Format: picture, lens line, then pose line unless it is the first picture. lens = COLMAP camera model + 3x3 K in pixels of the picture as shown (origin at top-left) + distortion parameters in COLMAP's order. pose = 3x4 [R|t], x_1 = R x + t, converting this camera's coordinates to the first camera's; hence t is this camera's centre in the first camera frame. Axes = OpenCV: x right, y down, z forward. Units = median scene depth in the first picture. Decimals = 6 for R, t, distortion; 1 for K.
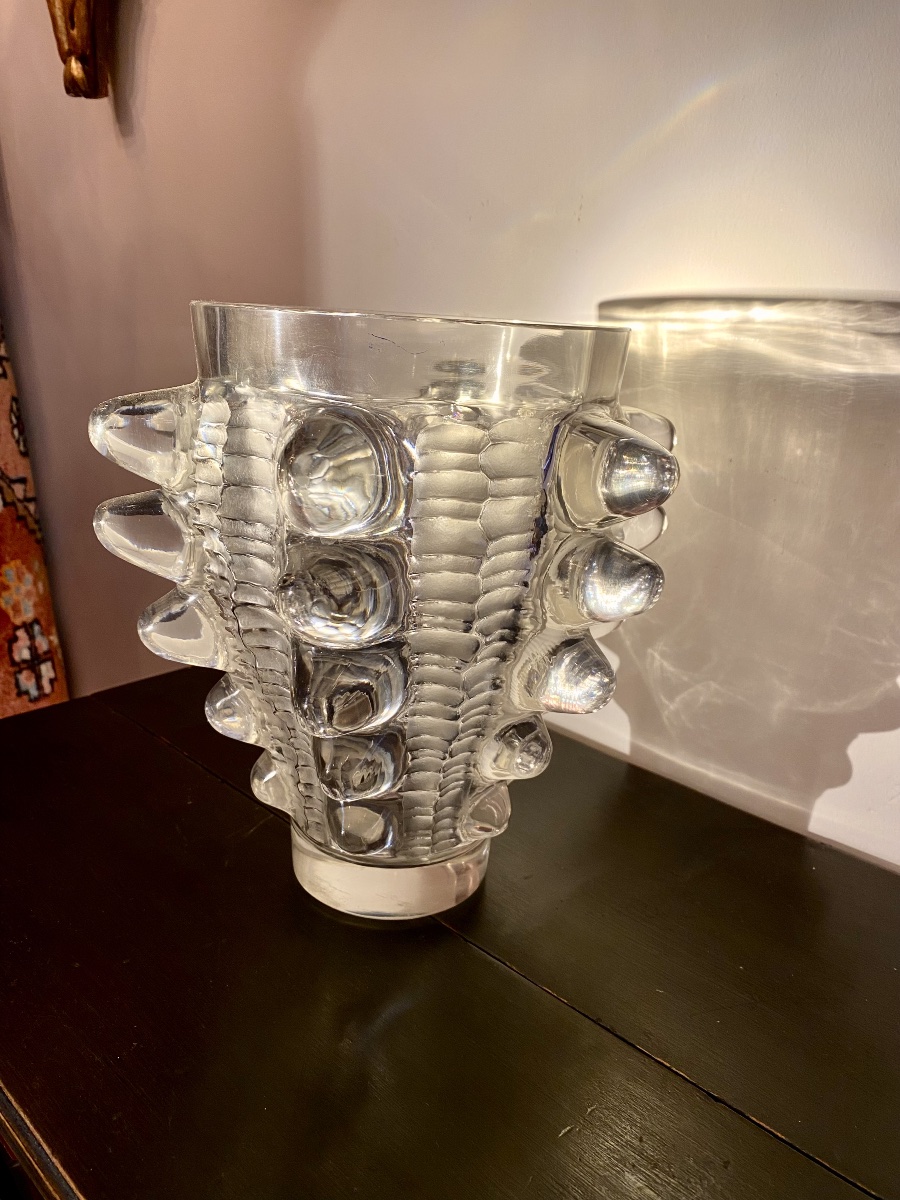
lens RADIAL K [[918.5, 0, 450.0], [0, 918.5, 600.0], [0, 0, 1]] dist [-0.001733, -0.000943]
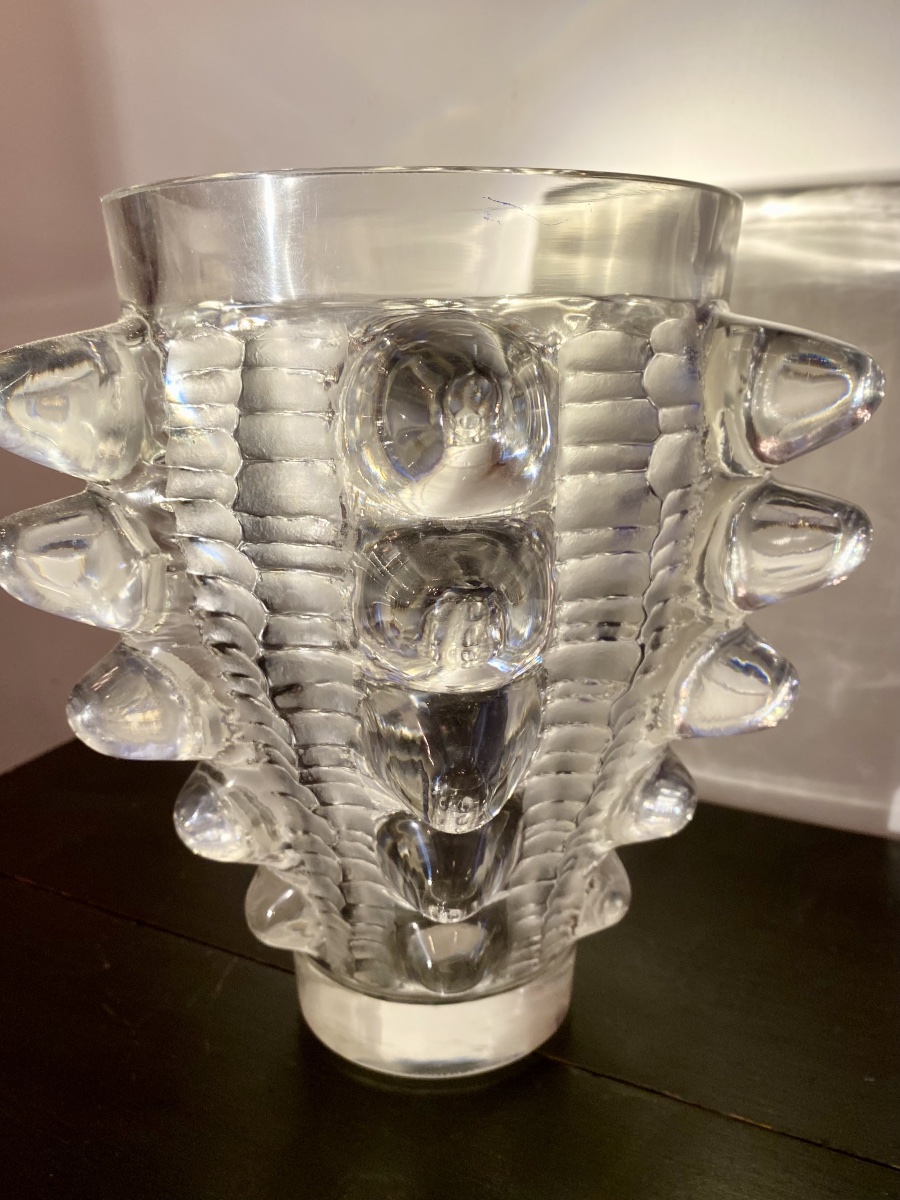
lens RADIAL K [[1018.8, 0, 450.0], [0, 1018.8, 600.0], [0, 0, 1]] dist [0.103771, -0.226495]
pose [[0.957493, -0.136412, 0.254164, -0.226735], [0.143399, 0.989623, -0.009073, -0.003920], [-0.250289, 0.045135, 0.967118, 0.220427]]
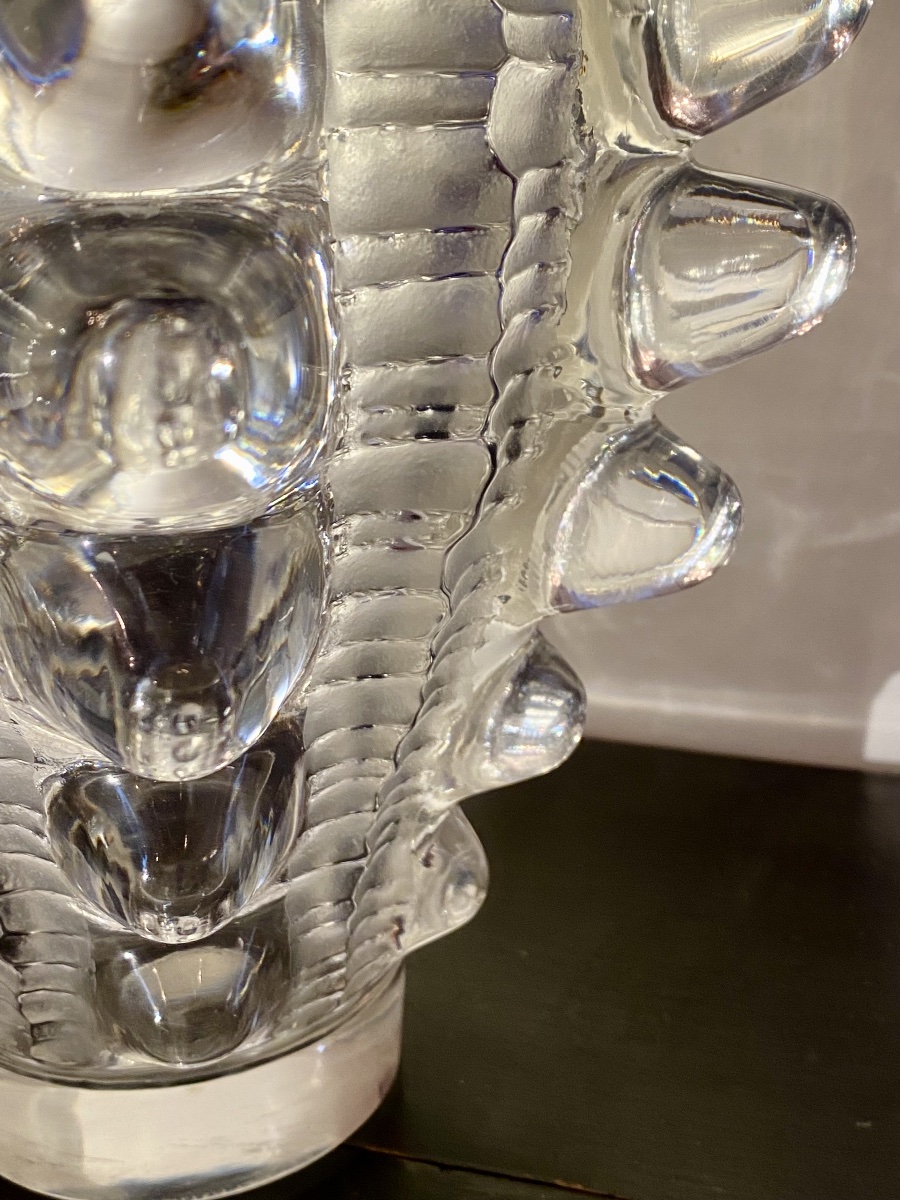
lens RADIAL K [[1512.6, 0, 450.0], [0, 1512.6, 600.0], [0, 0, 1]] dist [0.167693, -0.574253]
pose [[0.895706, -0.207322, 0.393354, -0.198506], [0.188077, 0.978263, 0.087336, 0.035841], [-0.402911, -0.004247, 0.915230, 0.302200]]
